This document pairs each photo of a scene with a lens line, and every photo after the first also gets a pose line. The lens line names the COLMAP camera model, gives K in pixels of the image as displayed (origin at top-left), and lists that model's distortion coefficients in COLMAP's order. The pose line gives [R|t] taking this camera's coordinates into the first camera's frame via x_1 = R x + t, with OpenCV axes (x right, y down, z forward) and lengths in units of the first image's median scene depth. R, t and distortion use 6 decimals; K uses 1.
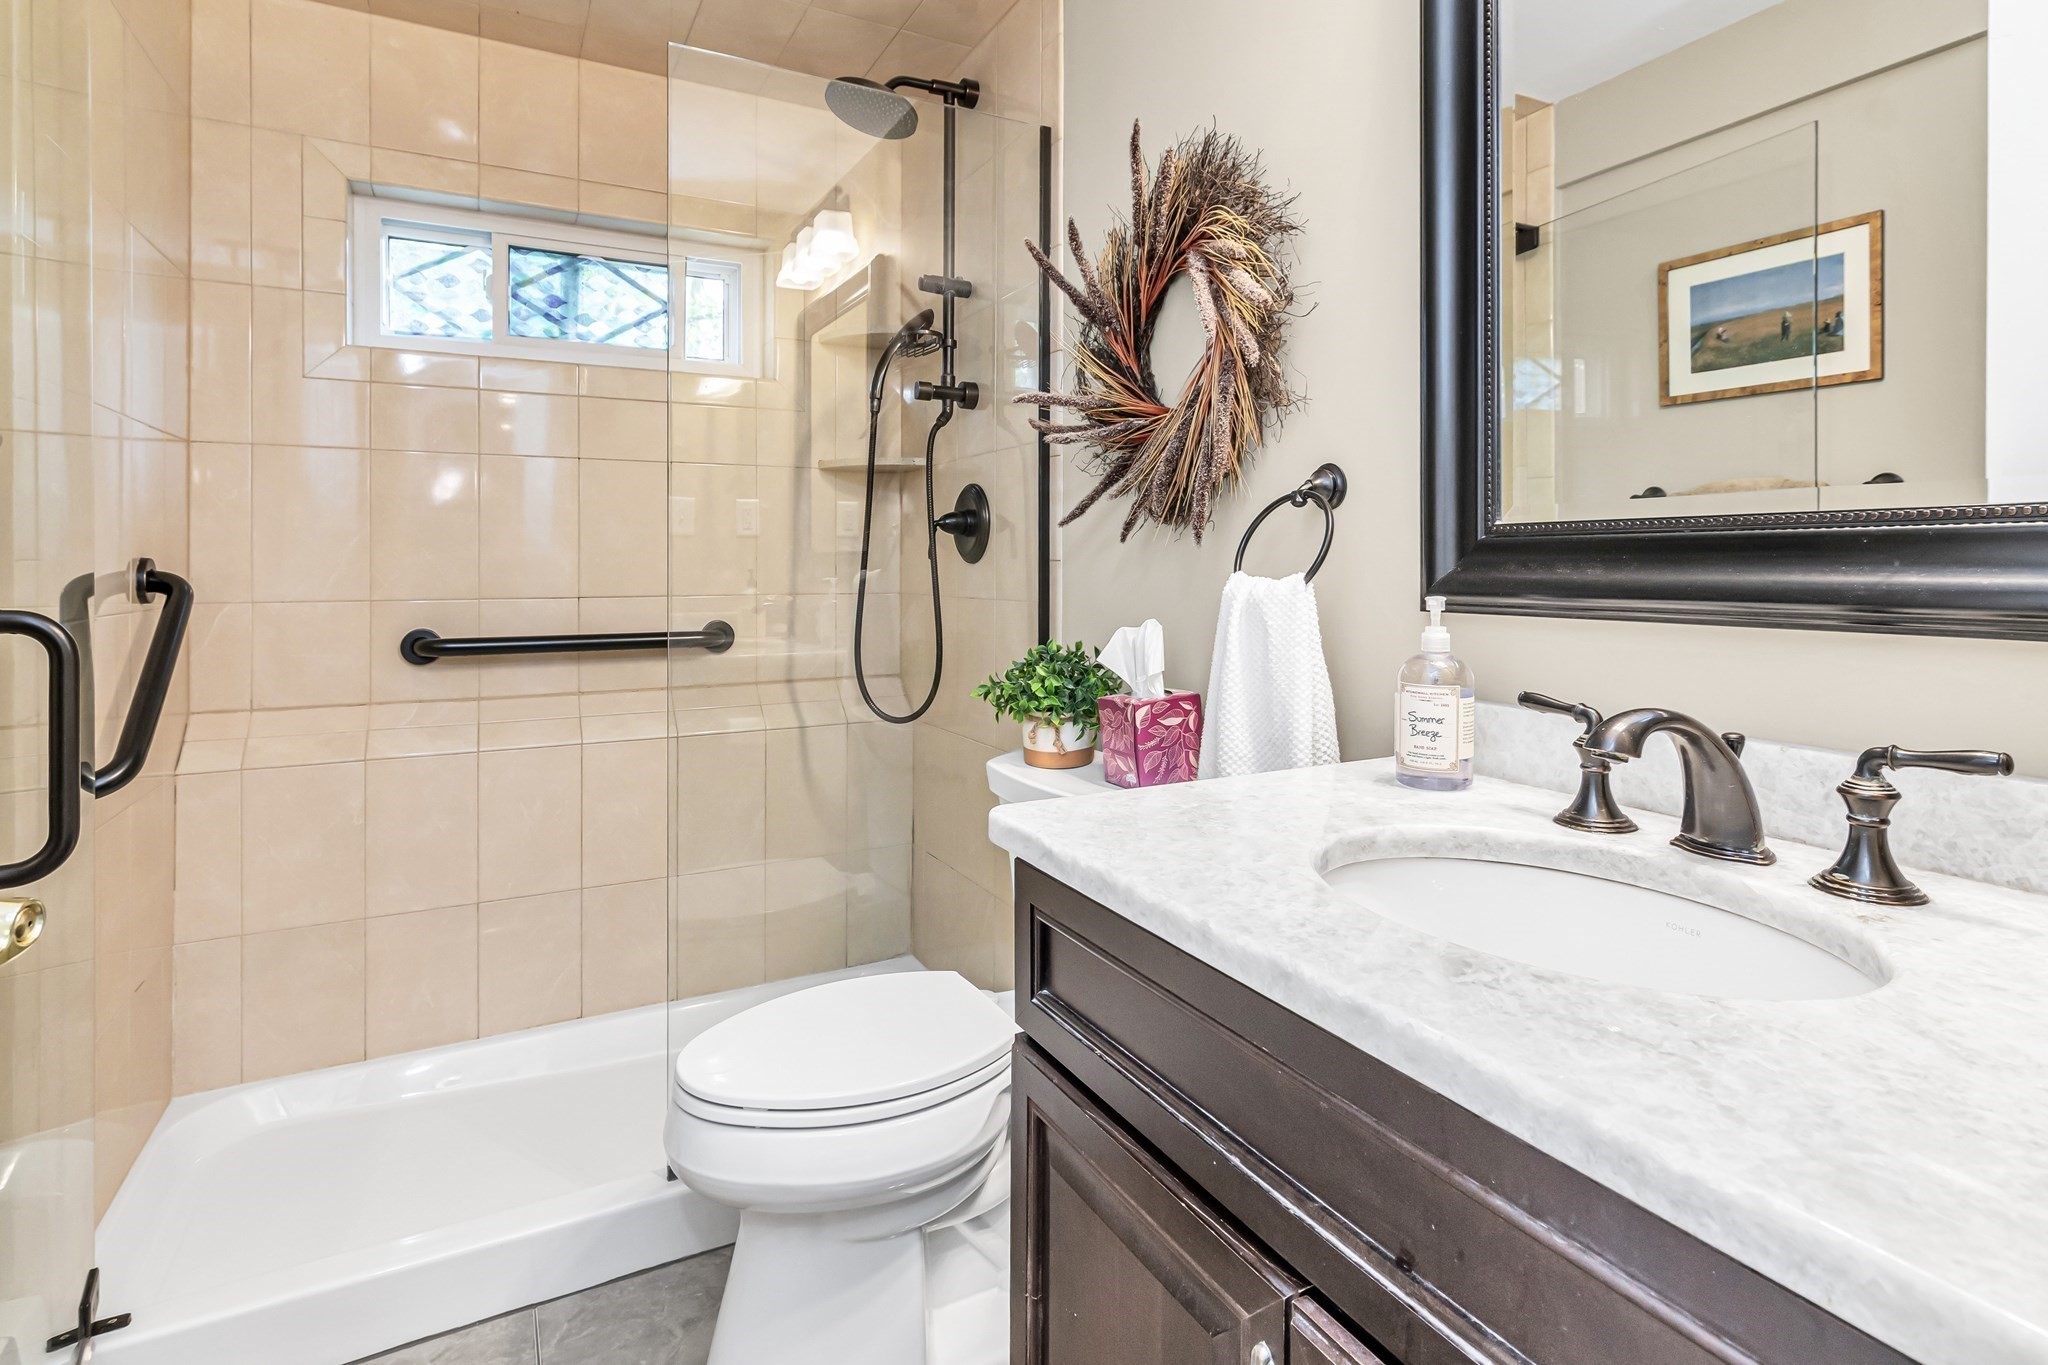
lens RADIAL K [[1034.3, 0, 1027.4], [0, 1034.3, 575.4], [0, 0, 1]] dist [-0.000254, 0.000696]
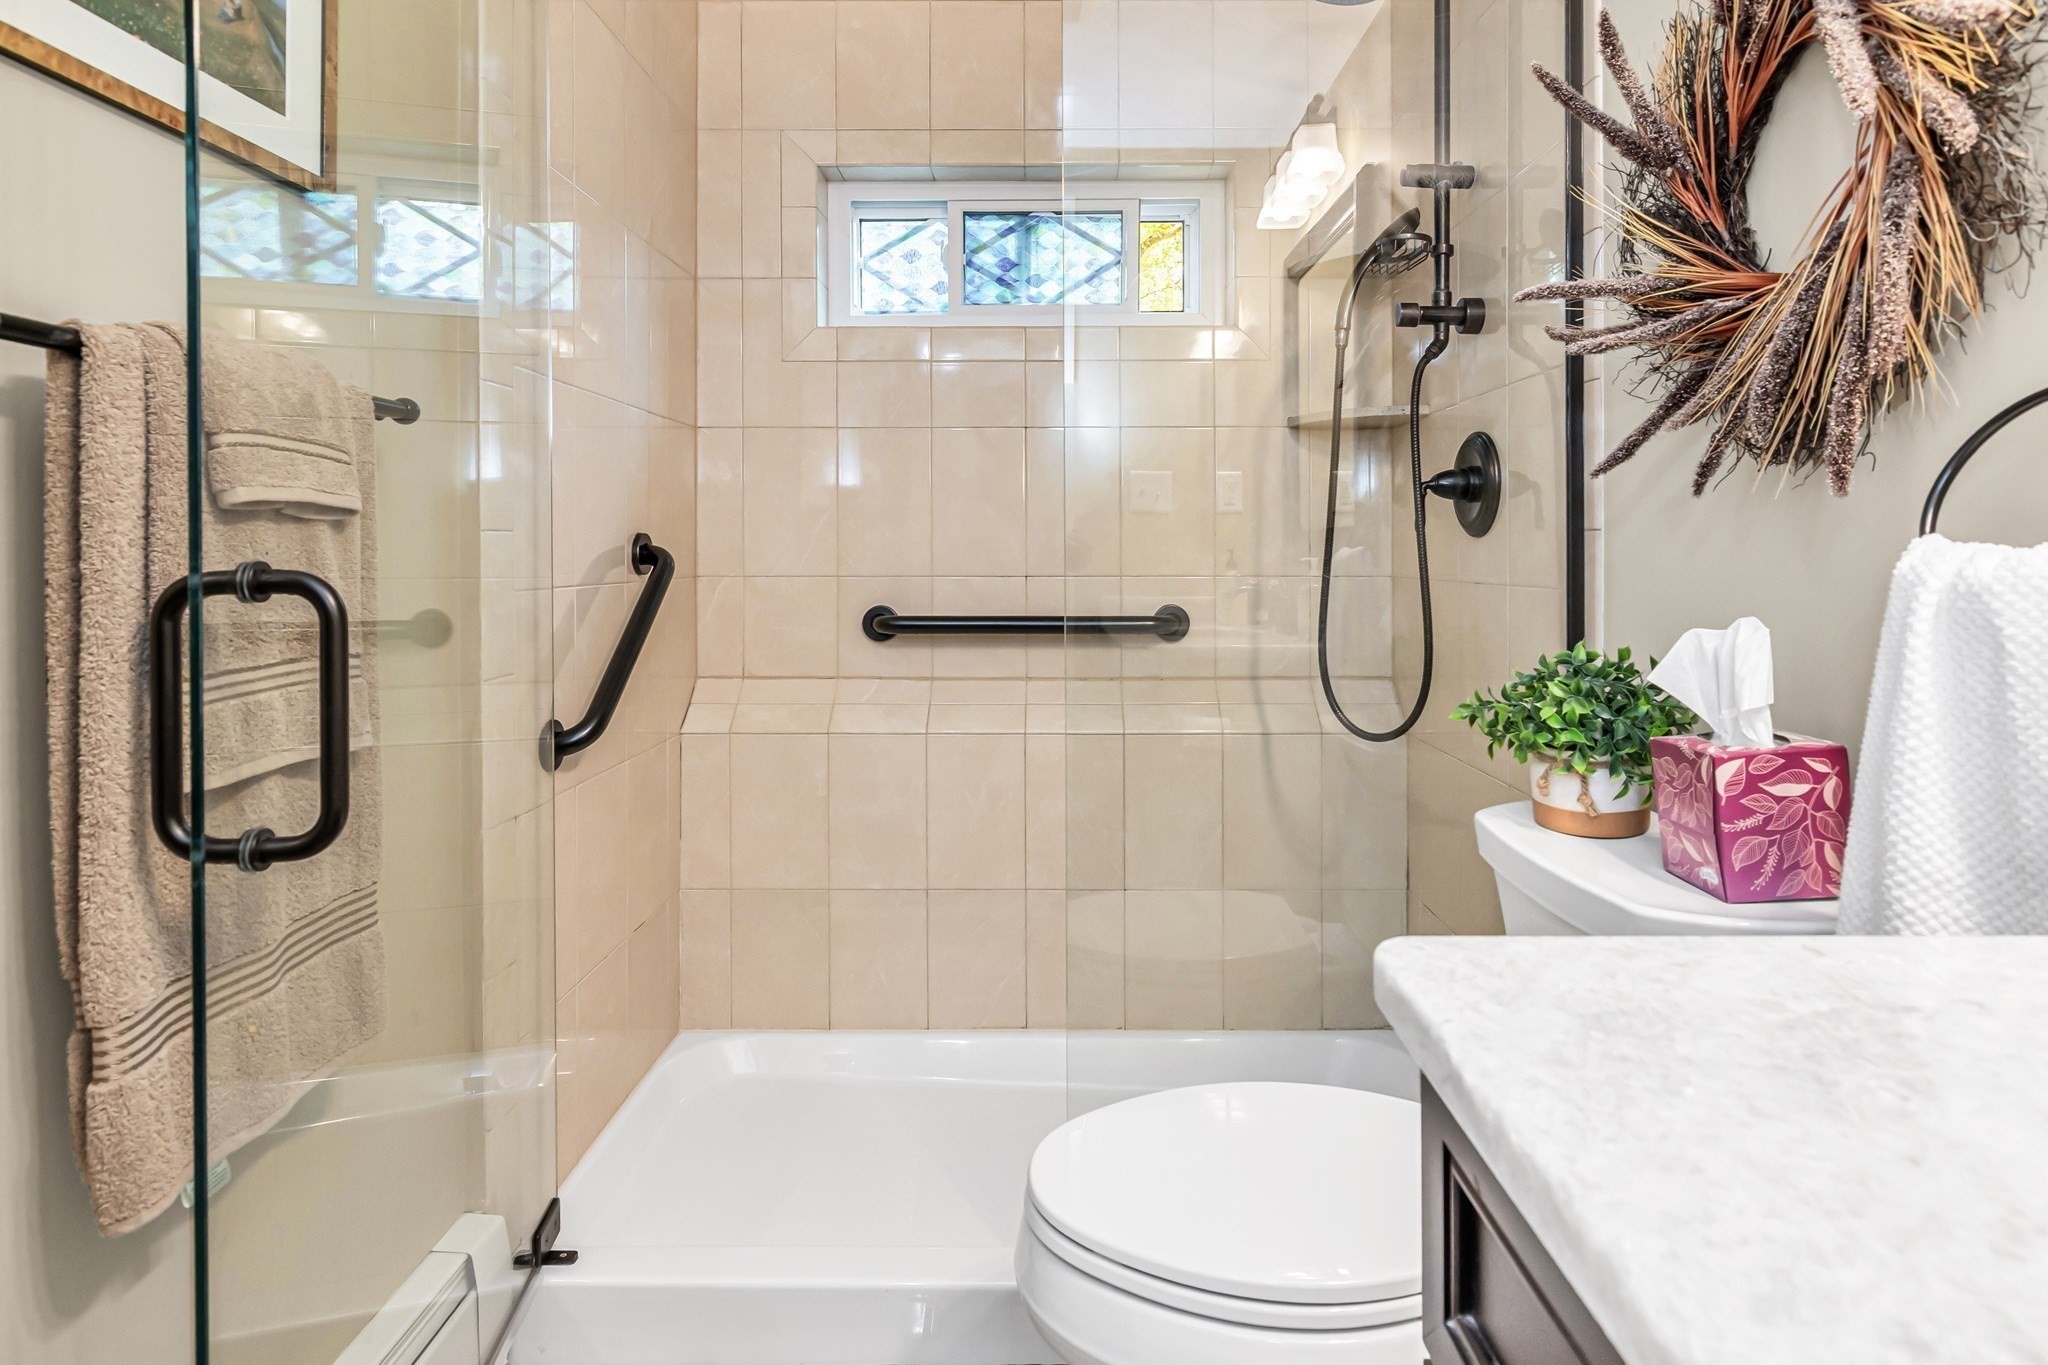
lens RADIAL K [[1026.8, 0, 1065.4], [0, 1026.8, 546.9], [0, 0, 1]] dist [0.000879, -0.001147]
pose [[0.880346, -0.001688, -0.474329, 0.048605], [-0.006038, 0.999873, -0.014764, 0.010837], [0.474294, 0.015861, 0.880224, 0.250736]]
